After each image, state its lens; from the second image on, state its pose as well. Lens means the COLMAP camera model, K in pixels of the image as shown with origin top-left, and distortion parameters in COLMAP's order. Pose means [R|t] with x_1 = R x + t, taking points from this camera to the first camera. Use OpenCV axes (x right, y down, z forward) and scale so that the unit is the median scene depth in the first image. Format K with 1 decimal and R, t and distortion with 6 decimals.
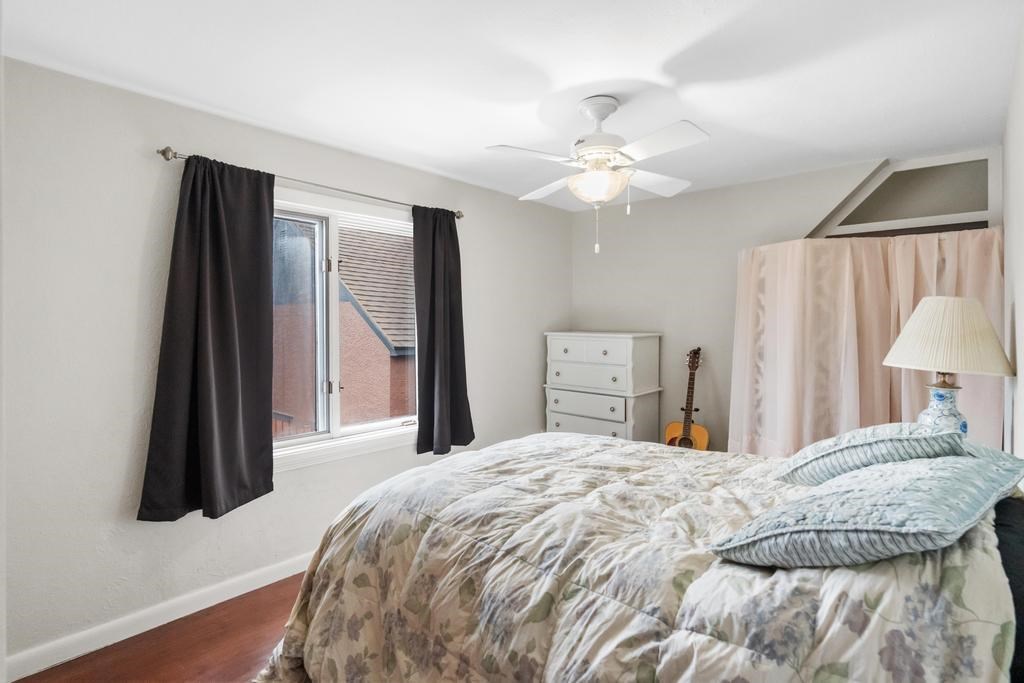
lens RADIAL K [[501.6, 0, 512.0], [0, 501.6, 341.5], [0, 0, 1]] dist [-0.000189, -0.000001]
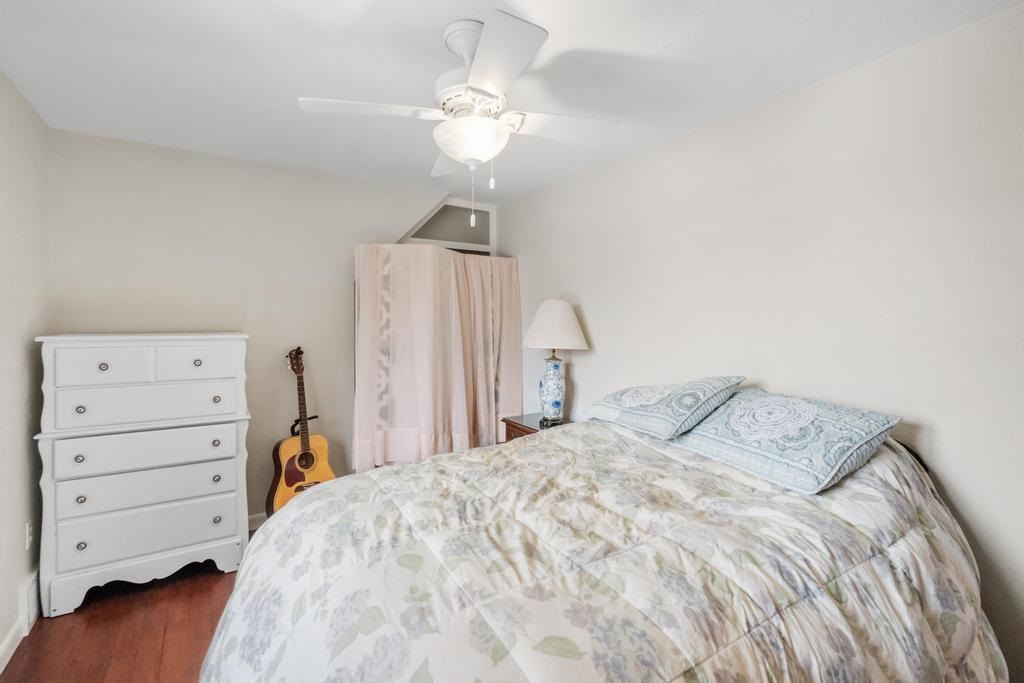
lens RADIAL K [[453.0, 0, 509.5], [0, 453.0, 325.9], [0, 0, 1]] dist [-0.004233, -0.000663]
pose [[0.276518, -0.015154, 0.960889, -0.496080], [0.039668, 0.999203, 0.004343, -0.022529], [-0.960190, 0.036916, 0.276899, 0.757403]]
